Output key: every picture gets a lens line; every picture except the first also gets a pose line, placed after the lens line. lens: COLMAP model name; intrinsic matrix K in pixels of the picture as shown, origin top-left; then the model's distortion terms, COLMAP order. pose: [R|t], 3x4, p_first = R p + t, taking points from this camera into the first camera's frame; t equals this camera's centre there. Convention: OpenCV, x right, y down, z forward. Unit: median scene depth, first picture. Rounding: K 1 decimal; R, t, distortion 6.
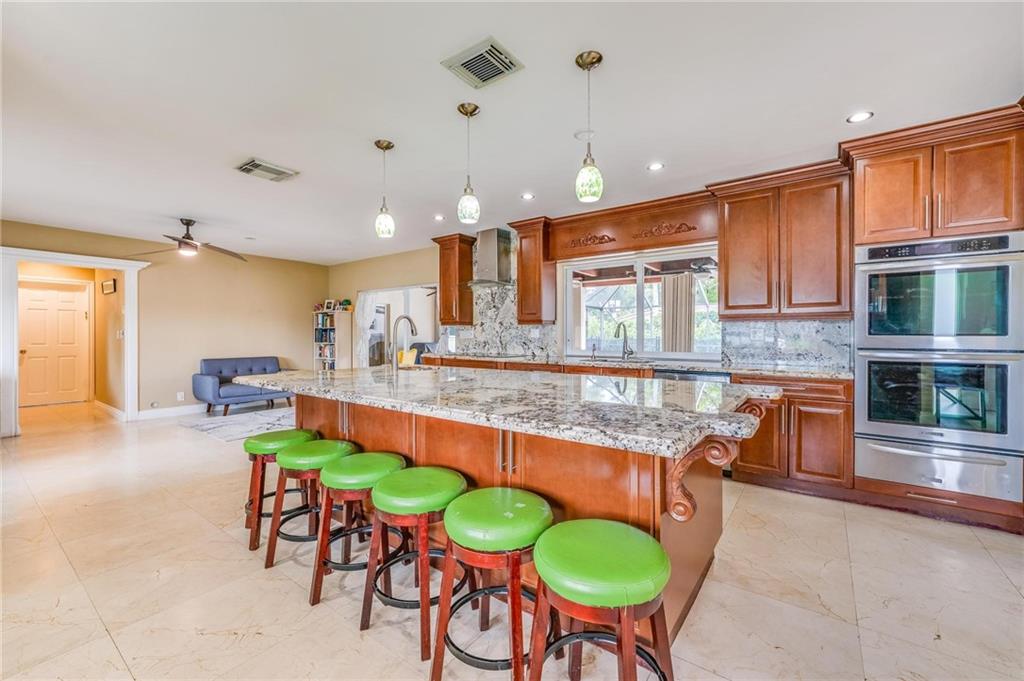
lens RADIAL K [[416.2, 0, 512.0], [0, 416.2, 340.5], [0, 0, 1]] dist [0.000455, 0.000211]
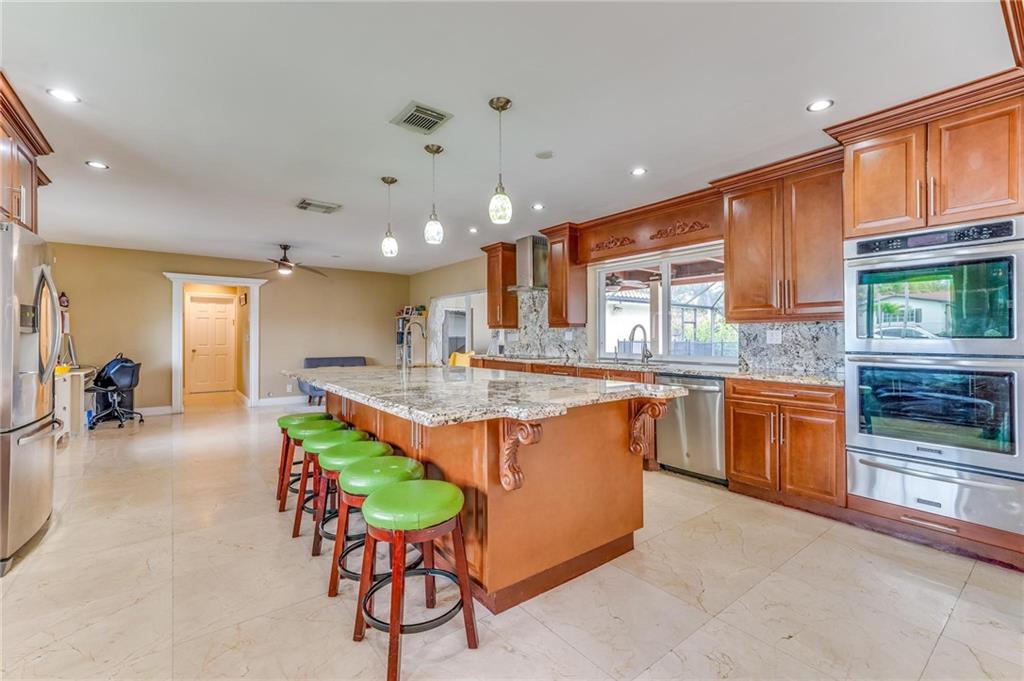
lens RADIAL K [[438.2, 0, 512.0], [0, 438.2, 340.5], [0, 0, 1]] dist [0.002818, 0.000350]
pose [[0.961906, 0.001014, -0.273378, 0.273431], [-0.002886, 0.999975, -0.006446, 0.000941], [0.273365, 0.006990, 0.961885, -0.085709]]
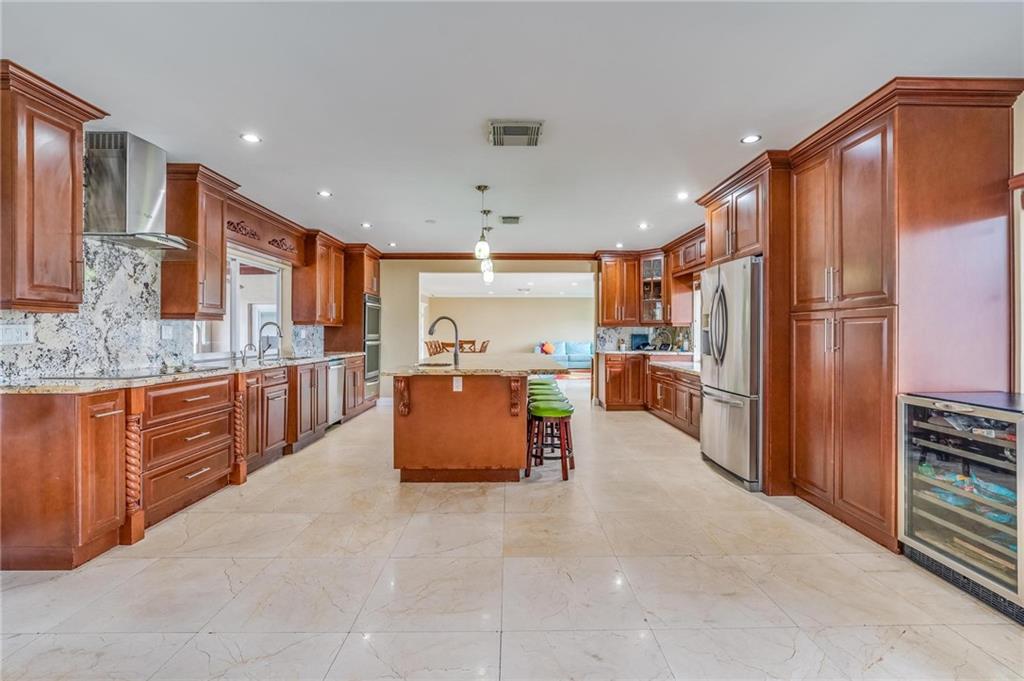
lens RADIAL K [[459.8, 0, 517.7], [0, 459.8, 331.1], [0, 0, 1]] dist [0.004185, 0.000758]
pose [[-0.603440, 0.001950, 0.797406, -1.082164], [0.008594, 0.999955, 0.004058, -0.022436], [-0.797362, 0.009301, -0.603429, 1.270932]]
